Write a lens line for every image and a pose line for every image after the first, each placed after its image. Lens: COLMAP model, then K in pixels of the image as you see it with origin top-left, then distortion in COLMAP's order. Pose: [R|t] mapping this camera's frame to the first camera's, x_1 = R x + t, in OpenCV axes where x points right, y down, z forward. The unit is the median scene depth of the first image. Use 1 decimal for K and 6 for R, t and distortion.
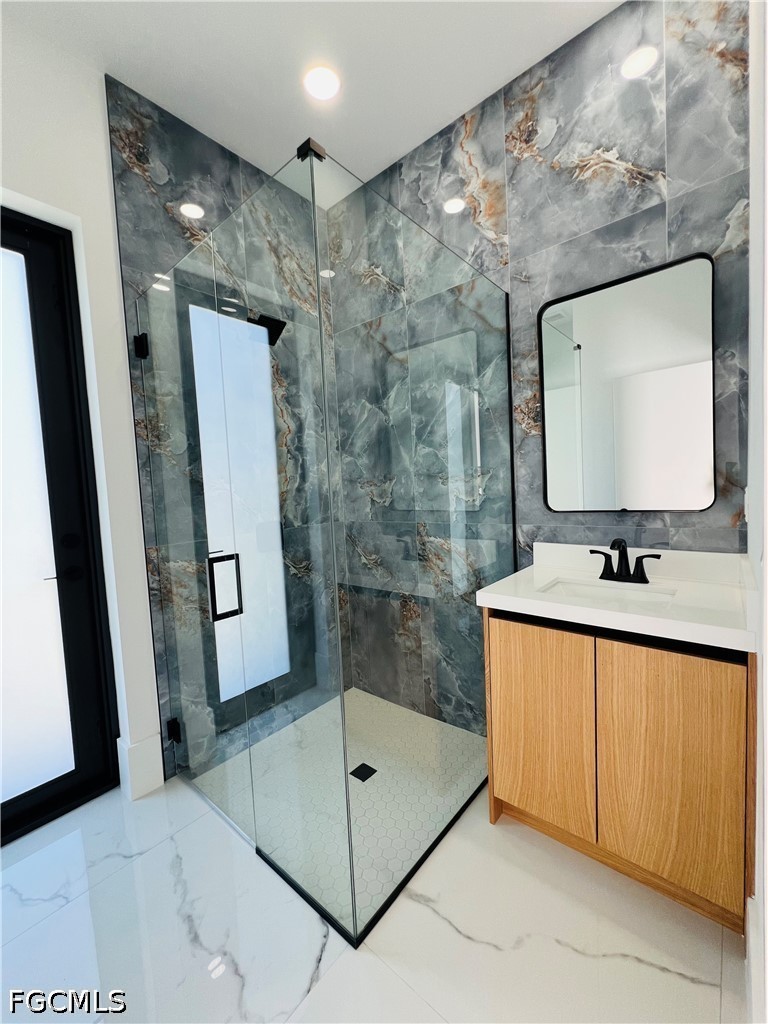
lens RADIAL K [[405.5, 0, 388.5], [0, 405.5, 511.2], [0, 0, 1]] dist [0.002157, -0.000260]
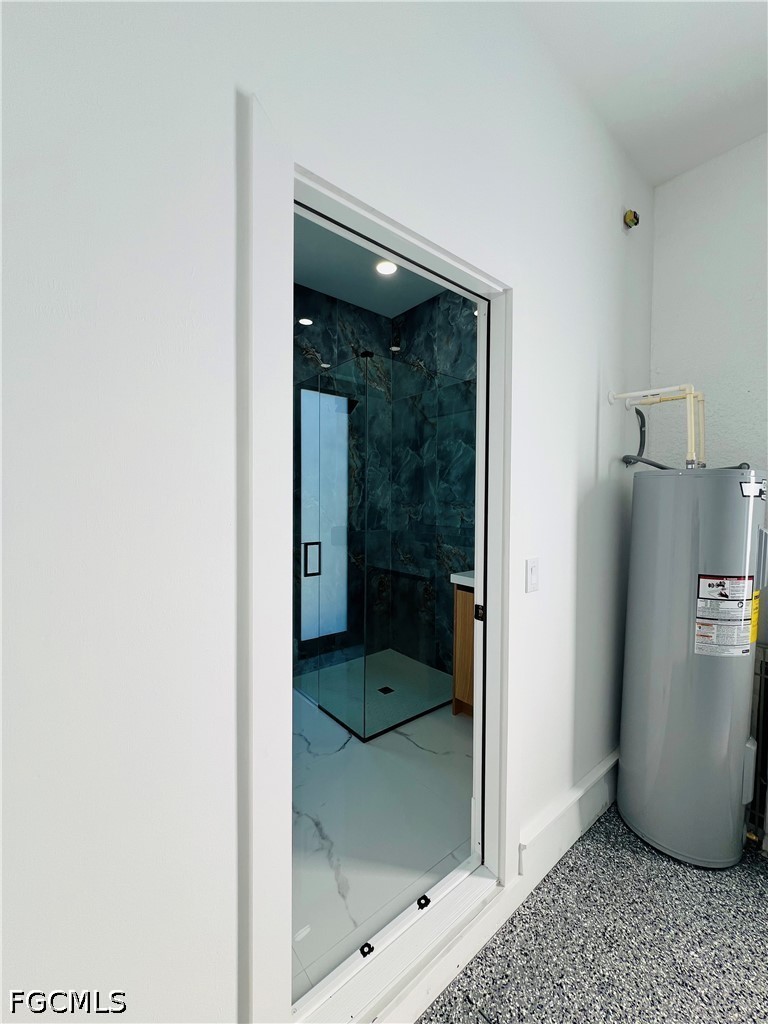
lens RADIAL K [[405.5, 0, 388.5], [0, 405.5, 511.2], [0, 0, 1]] dist [0.002157, -0.000260]
pose [[0.981096, 0.060099, -0.183954, 0.162385], [-0.066180, 0.997440, -0.027091, -0.001759], [0.181855, 0.038753, 0.982561, -0.468136]]
